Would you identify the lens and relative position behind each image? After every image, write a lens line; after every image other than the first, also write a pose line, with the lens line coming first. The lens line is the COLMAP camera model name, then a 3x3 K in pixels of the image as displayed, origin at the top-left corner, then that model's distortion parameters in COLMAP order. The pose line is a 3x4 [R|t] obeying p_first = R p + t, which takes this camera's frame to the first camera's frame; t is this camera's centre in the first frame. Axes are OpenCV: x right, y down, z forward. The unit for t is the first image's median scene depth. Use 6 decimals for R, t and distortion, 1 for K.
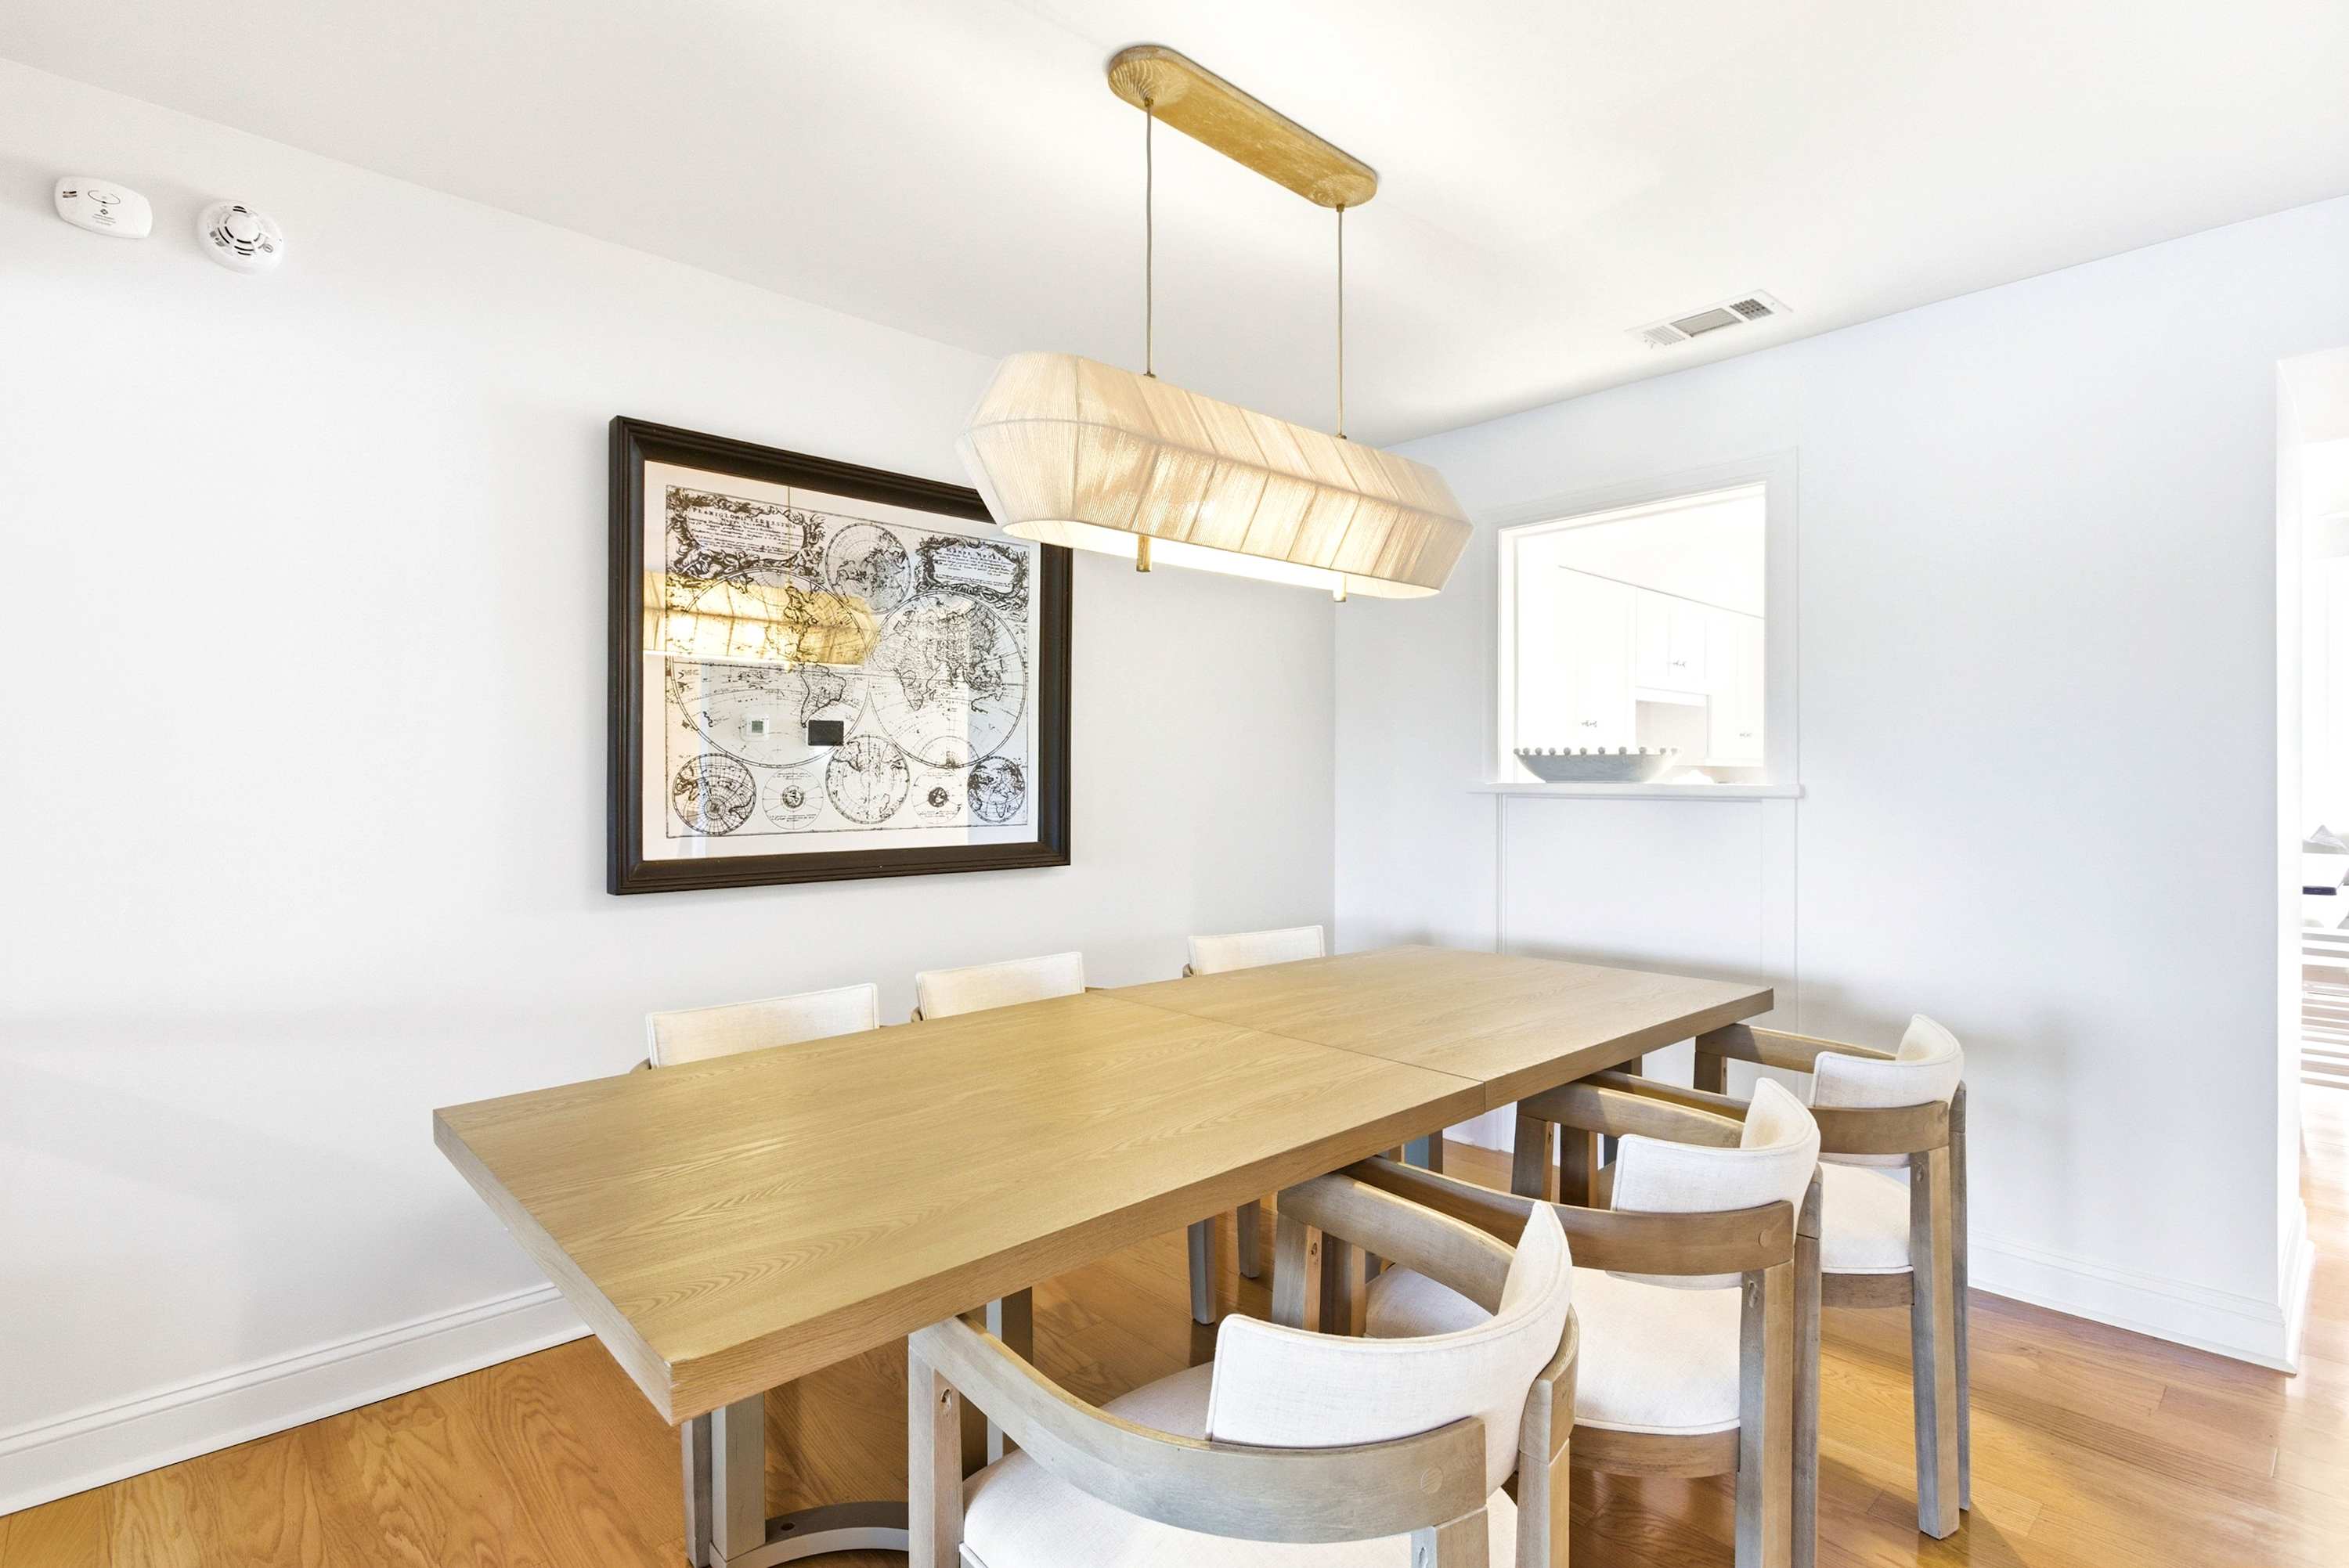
lens RADIAL K [[1155.7, 0, 1182.2], [0, 1155.7, 761.5], [0, 0, 1]] dist [-0.005917, -0.000226]
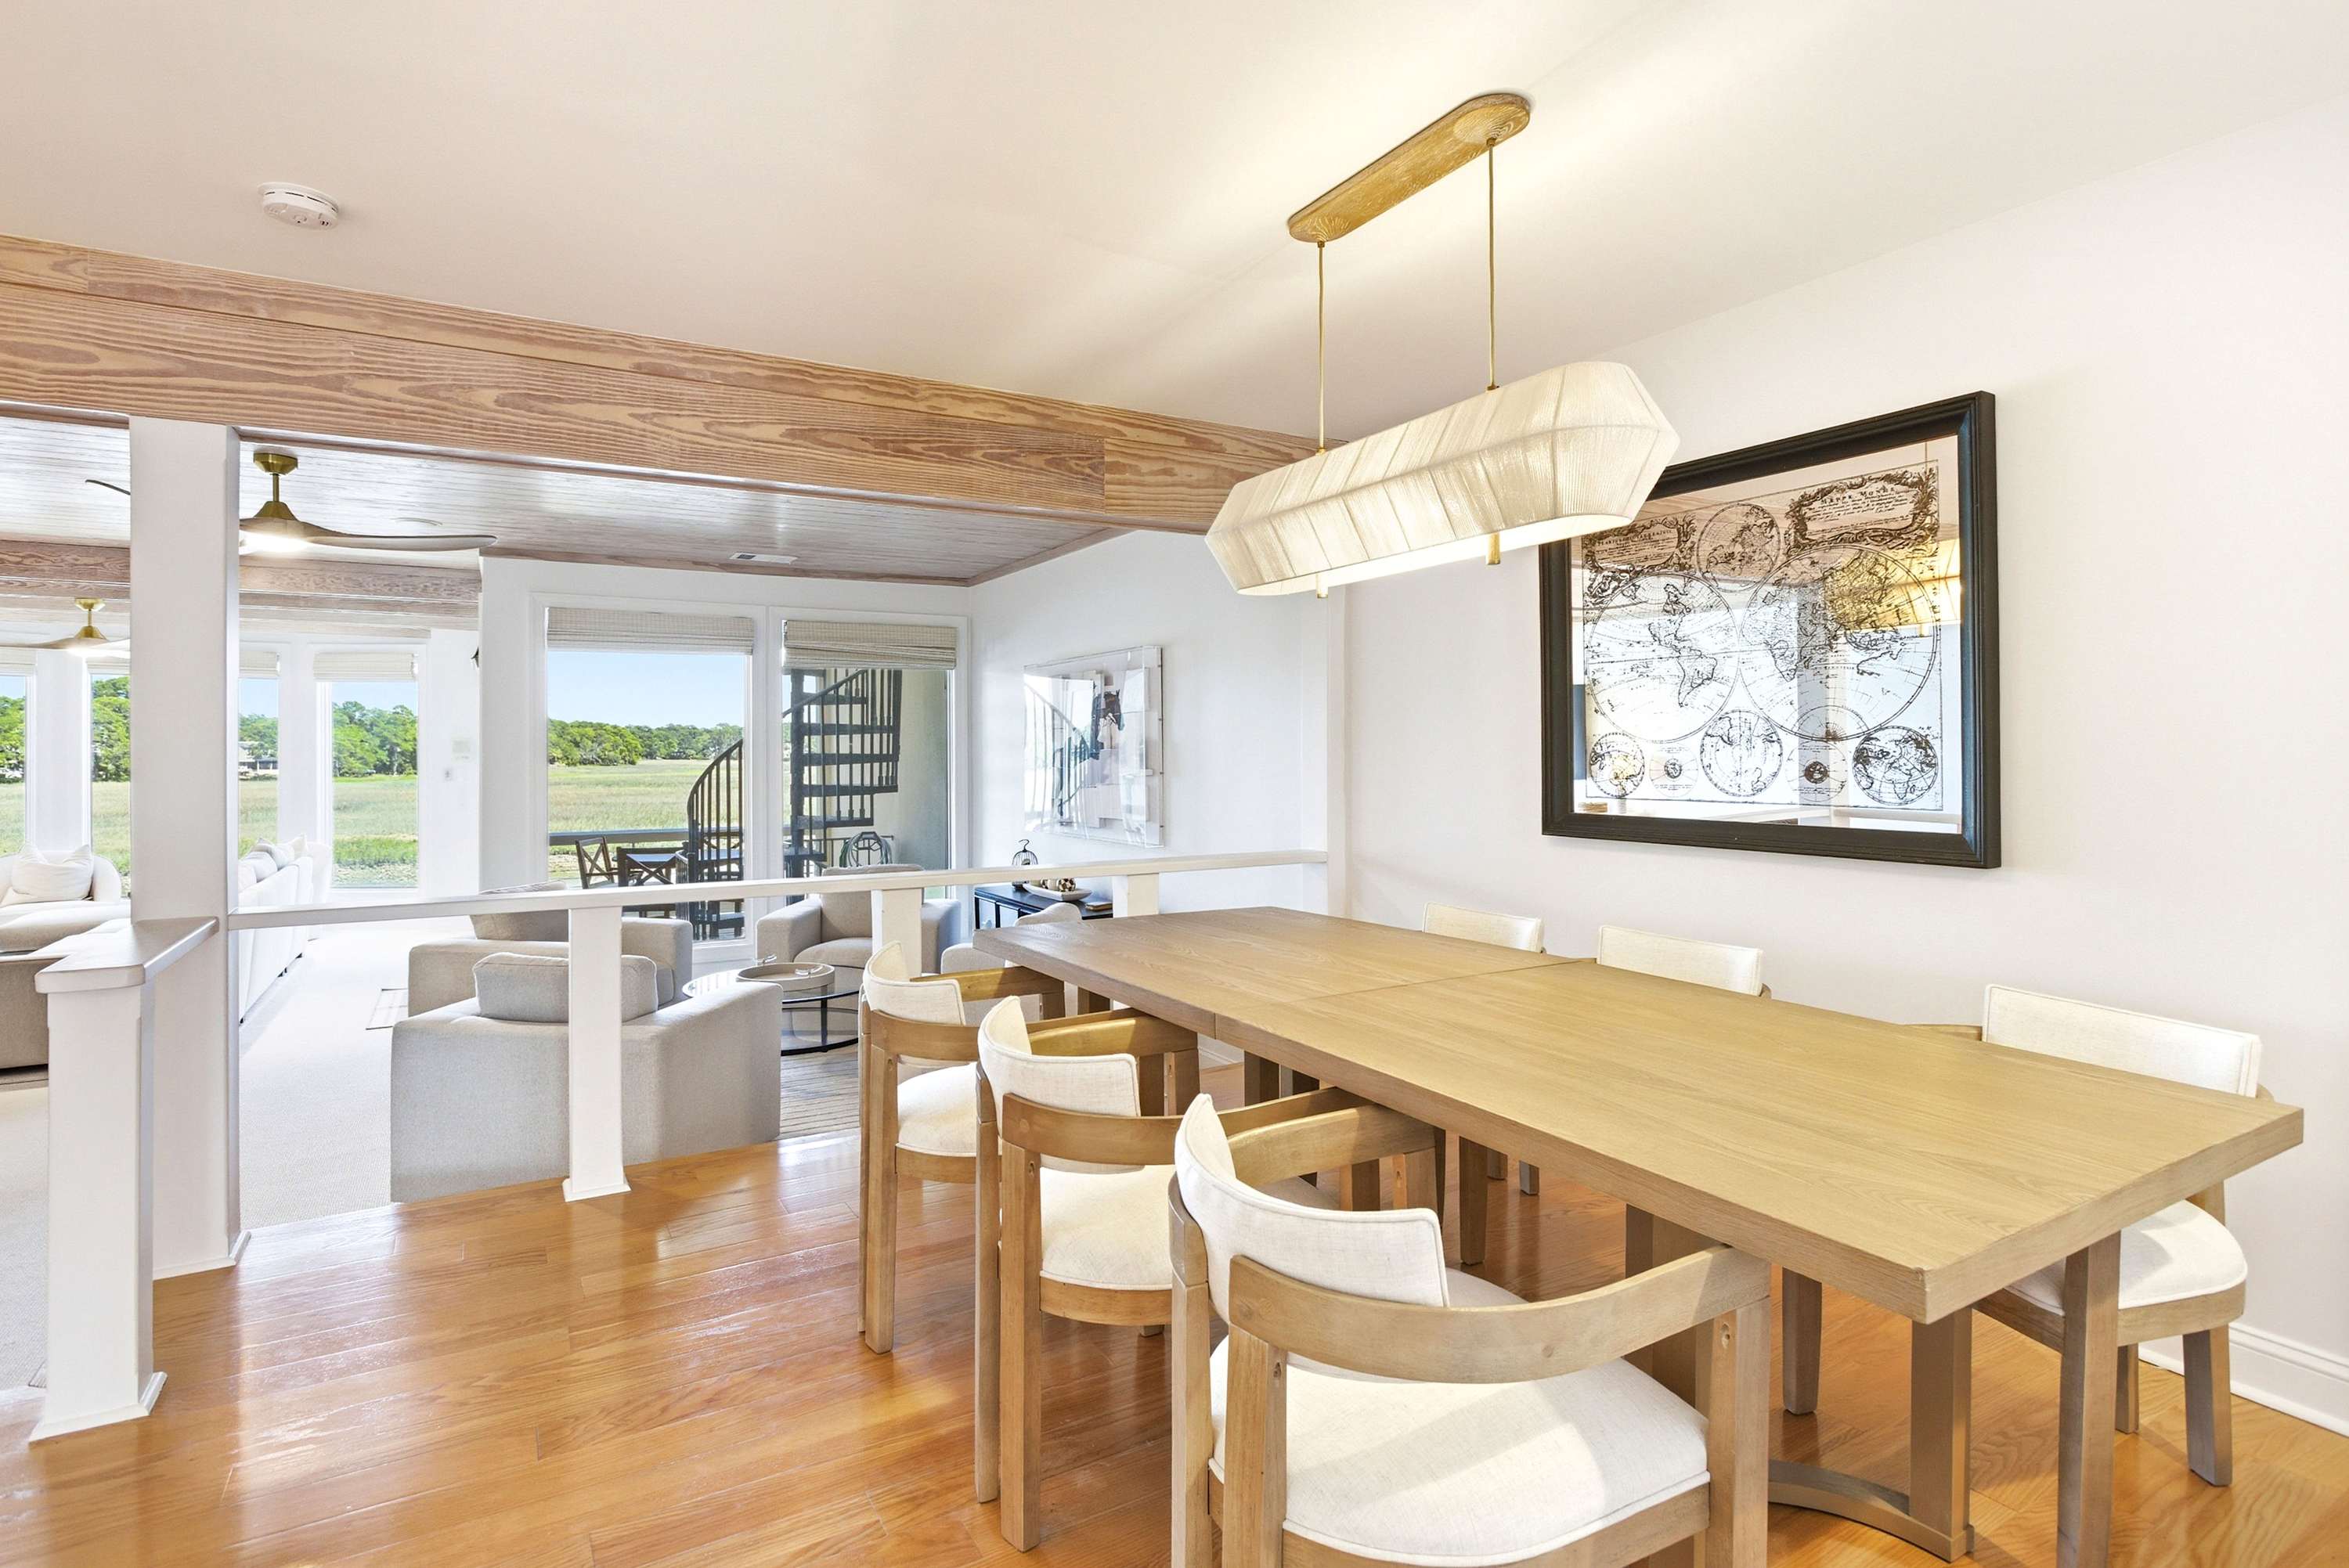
lens RADIAL K [[1155.7, 0, 1182.2], [0, 1155.7, 761.5], [0, 0, 1]] dist [-0.005917, -0.000226]
pose [[-0.221713, 0.003753, -0.975105, 0.802984], [0.008183, 0.999965, 0.001988, 0.016147], [0.975078, -0.007539, -0.221736, 0.712038]]
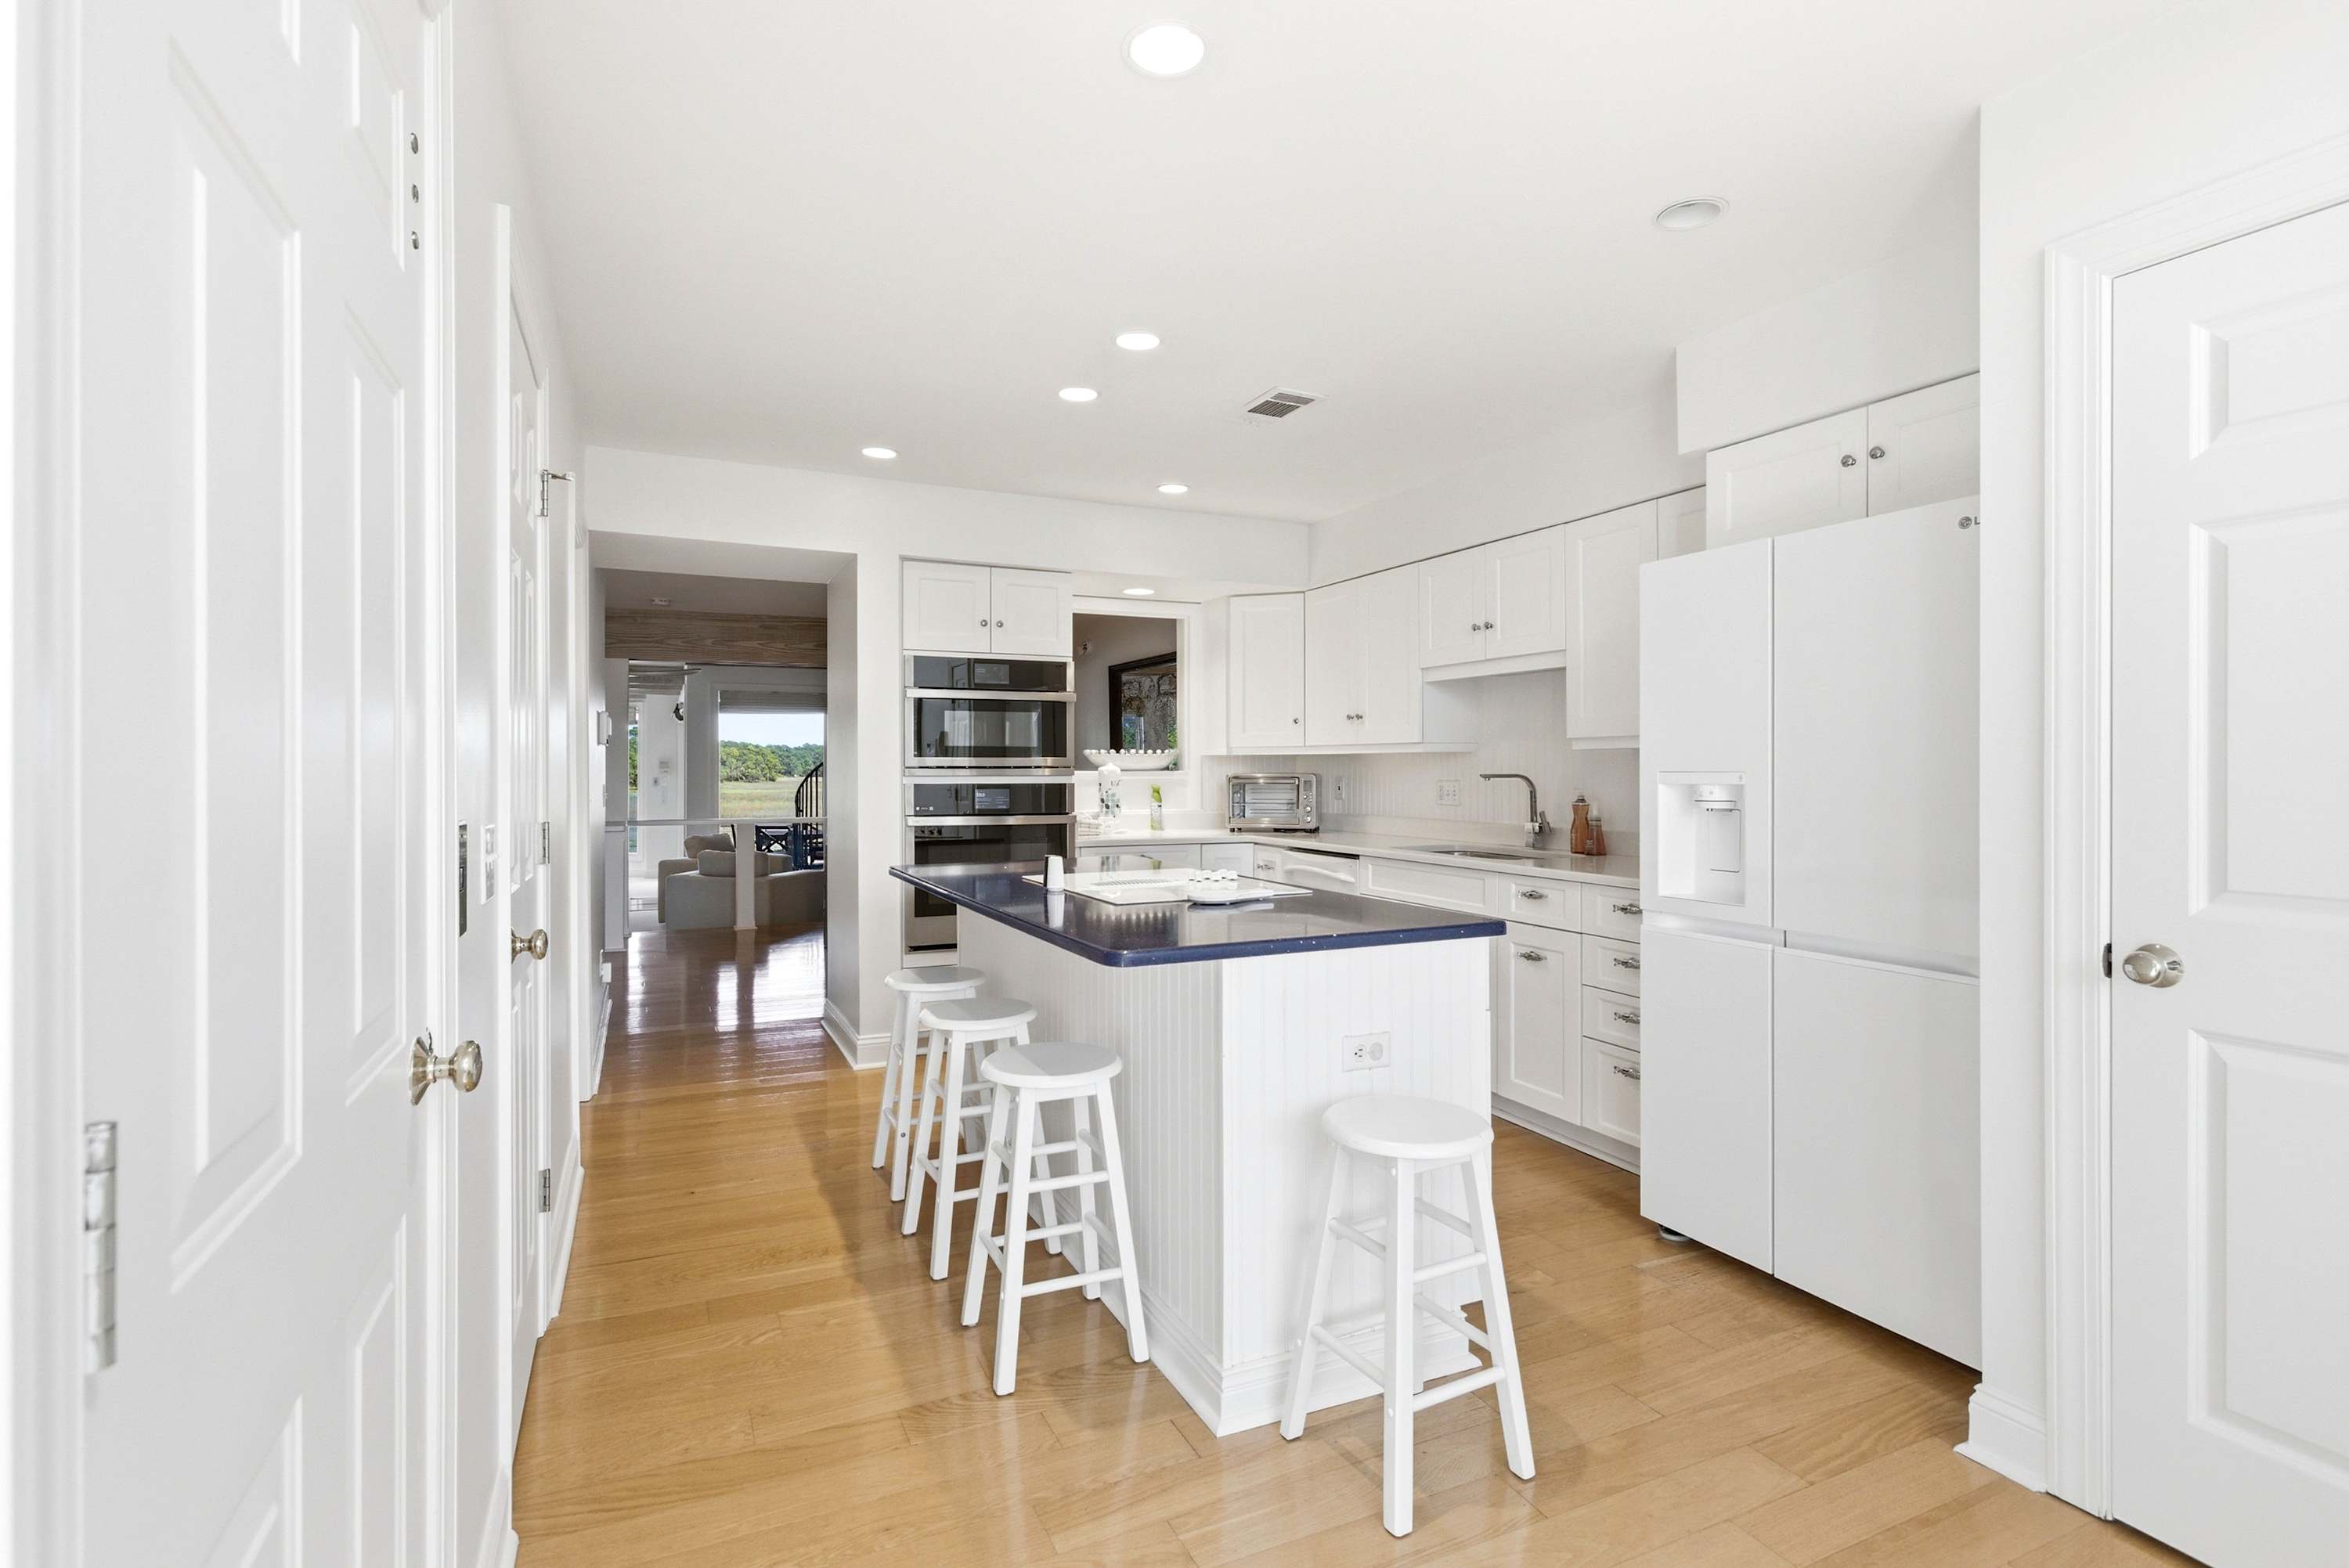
lens RADIAL K [[1155.7, 0, 1182.2], [0, 1155.7, 761.5], [0, 0, 1]] dist [-0.005917, -0.000226]
pose [[-0.321931, -0.008066, -0.946729, 1.605128], [0.011967, 0.999849, -0.012588, 0.026038], [0.946687, -0.015382, -0.321786, 1.367597]]
